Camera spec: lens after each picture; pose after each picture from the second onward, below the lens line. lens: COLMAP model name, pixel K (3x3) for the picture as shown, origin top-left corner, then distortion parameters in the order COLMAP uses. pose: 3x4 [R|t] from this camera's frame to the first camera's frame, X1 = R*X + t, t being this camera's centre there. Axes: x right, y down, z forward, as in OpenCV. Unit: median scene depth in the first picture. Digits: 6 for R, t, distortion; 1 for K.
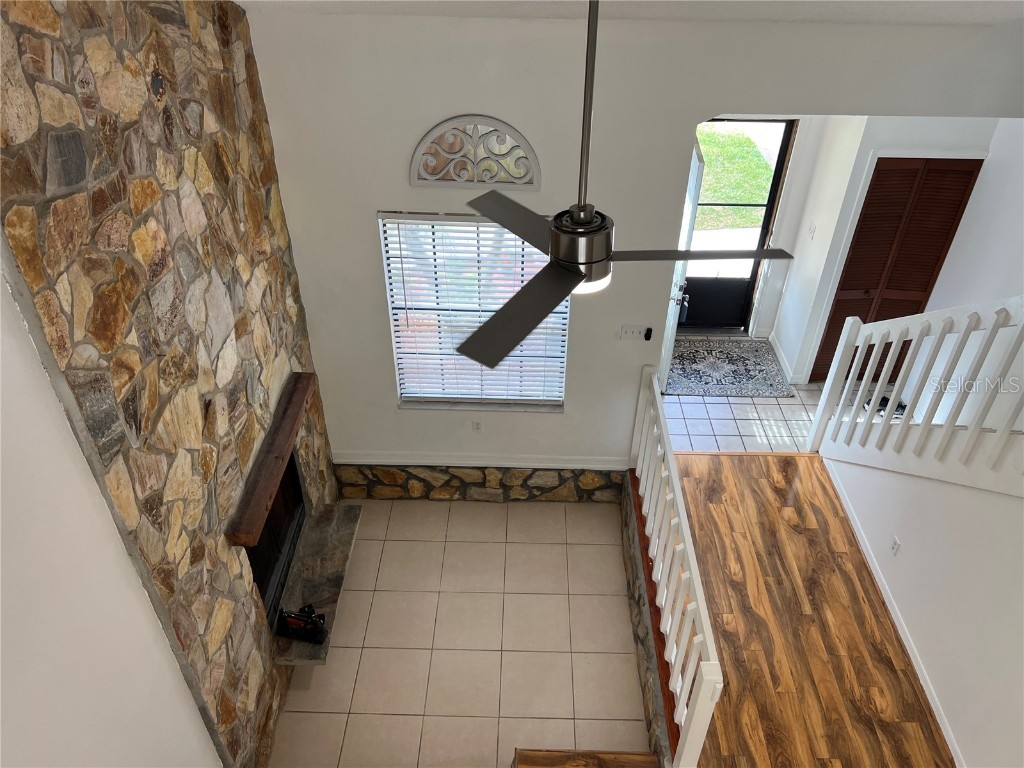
lens RADIAL K [[767.5, 0, 512.6], [0, 767.5, 388.3], [0, 0, 1]] dist [0.052388, -0.059814]
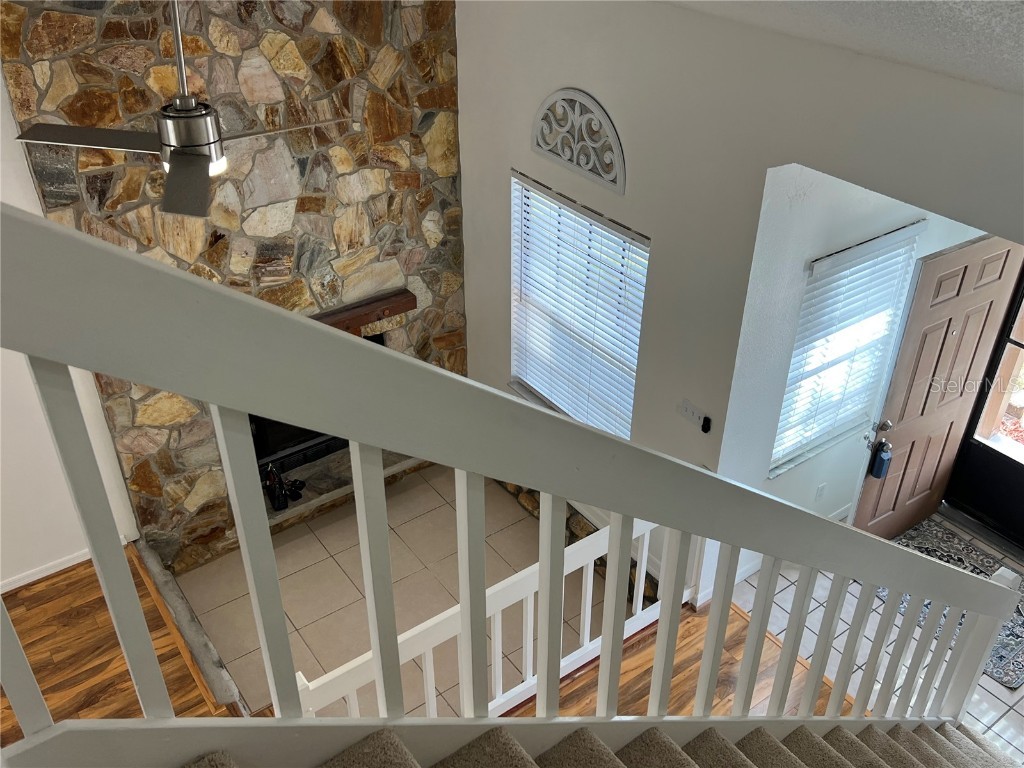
lens RADIAL K [[917.7, 0, 517.9], [0, 917.7, 386.8], [0, 0, 1]] dist [0.037925, -0.039010]
pose [[0.610088, 0.435163, -0.662137, 0.757706], [-0.486598, 0.865299, 0.120336, -0.142135], [0.625312, 0.248779, 0.739658, 0.230171]]
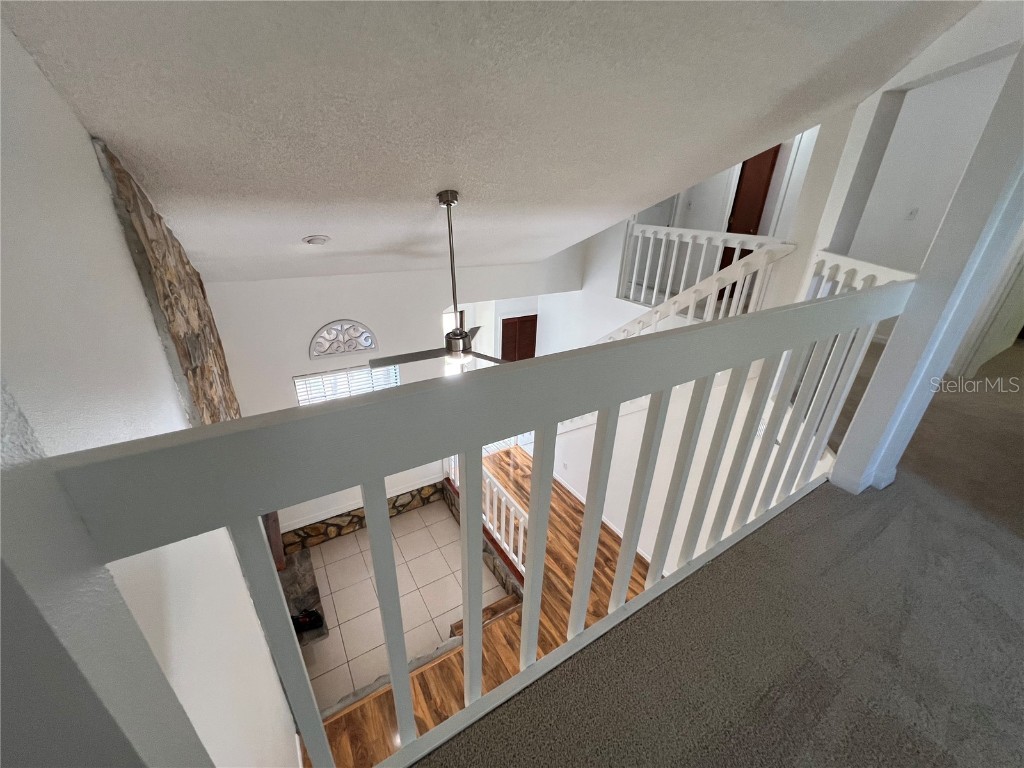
lens RADIAL K [[408.9, 0, 509.4], [0, 408.9, 379.8], [0, 0, 1]] dist [-0.000608, -0.000179]
pose [[0.841259, -0.209314, 0.498469, -0.243400], [0.313458, 0.940061, -0.134273, 0.078181], [-0.440486, 0.269207, 0.856446, -0.080346]]
